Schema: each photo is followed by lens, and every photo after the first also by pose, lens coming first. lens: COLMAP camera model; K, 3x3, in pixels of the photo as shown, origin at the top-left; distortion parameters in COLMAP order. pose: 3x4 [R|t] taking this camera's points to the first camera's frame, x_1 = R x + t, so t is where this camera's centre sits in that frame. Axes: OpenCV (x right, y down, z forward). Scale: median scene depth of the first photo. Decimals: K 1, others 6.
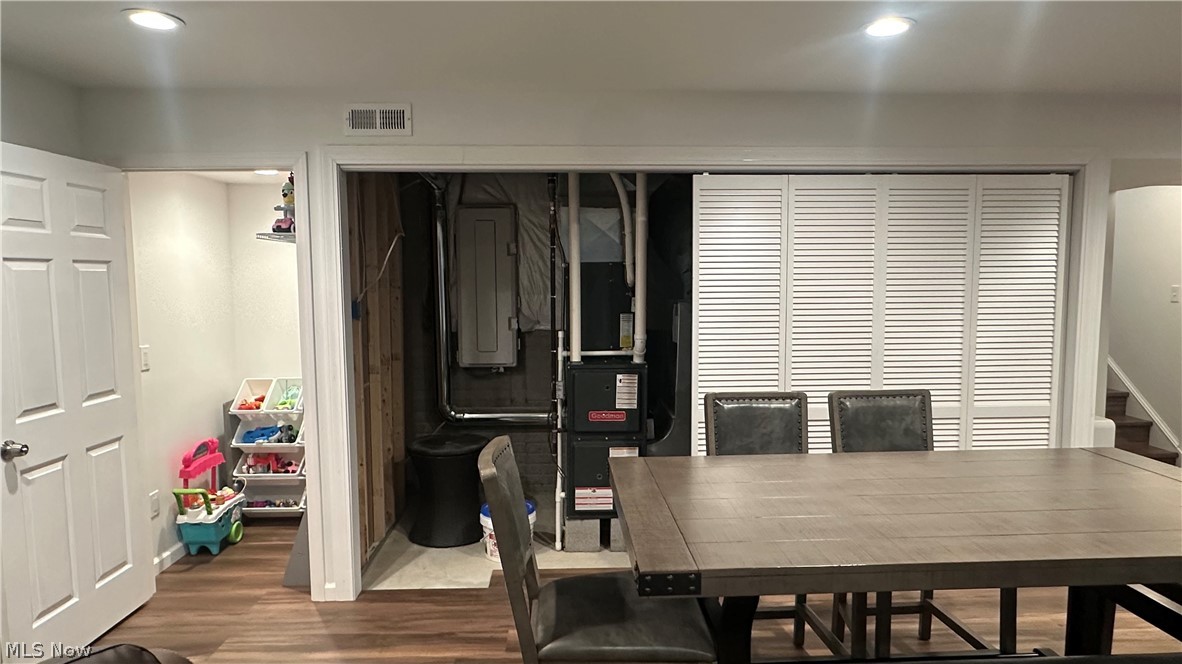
lens RADIAL K [[719.9, 0, 591.0], [0, 719.9, 332.0], [0, 0, 1]] dist [-0.004338, -0.000296]
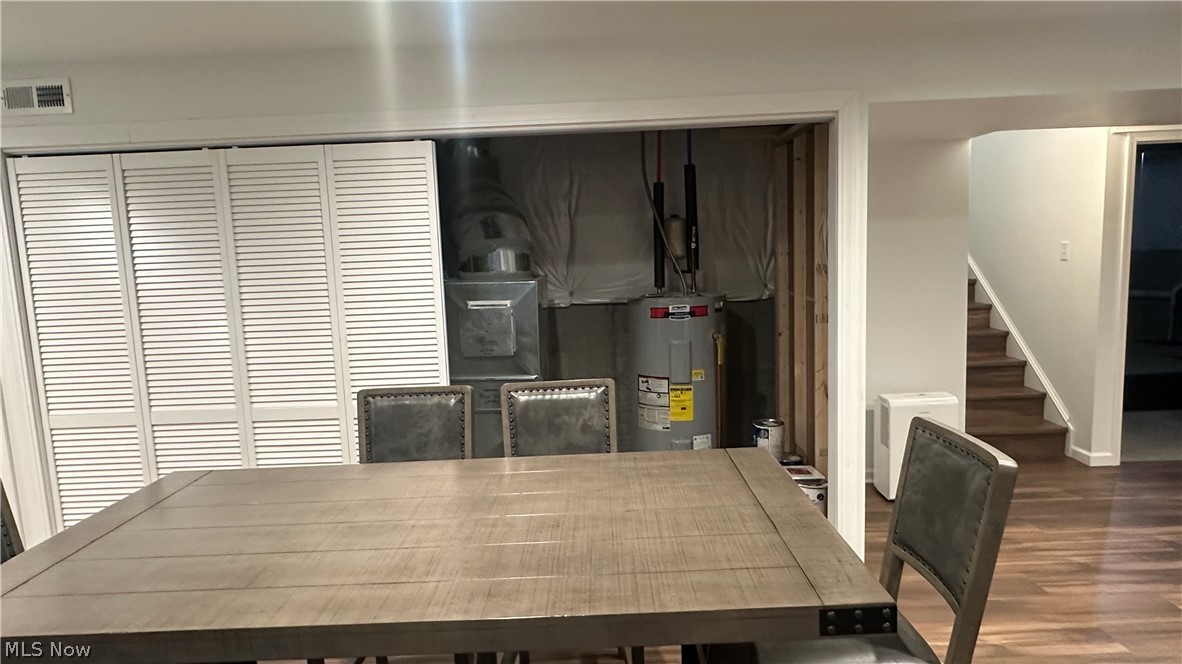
lens RADIAL K [[719.9, 0, 591.0], [0, 719.9, 332.0], [0, 0, 1]] dist [-0.004338, -0.000296]
pose [[0.998148, -0.029306, -0.053311, 0.449380], [0.031518, 0.998657, 0.041131, -0.012937], [0.052034, -0.042735, 0.997730, 0.115947]]
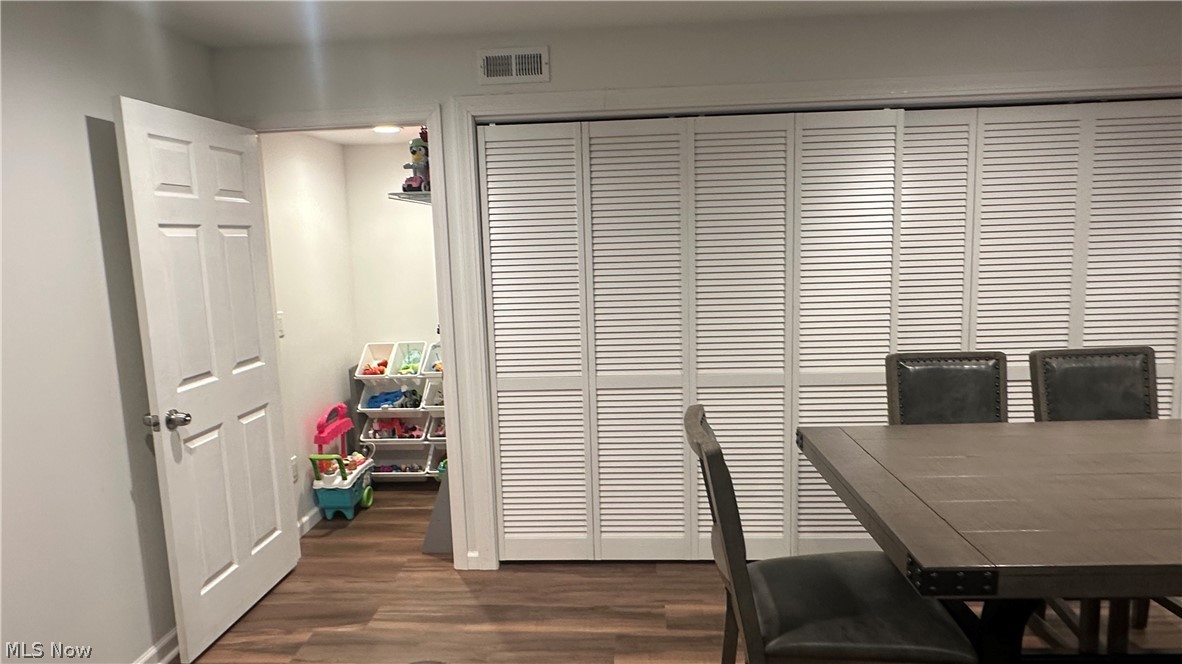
lens RADIAL K [[728.9, 0, 592.2], [0, 728.9, 327.9], [0, 0, 1]] dist [-0.002393, -0.000737]
pose [[0.994507, -0.014192, -0.103707, -0.102078], [0.019383, 0.998600, 0.049215, 0.000233], [0.102863, -0.050955, 0.993389, 0.053039]]
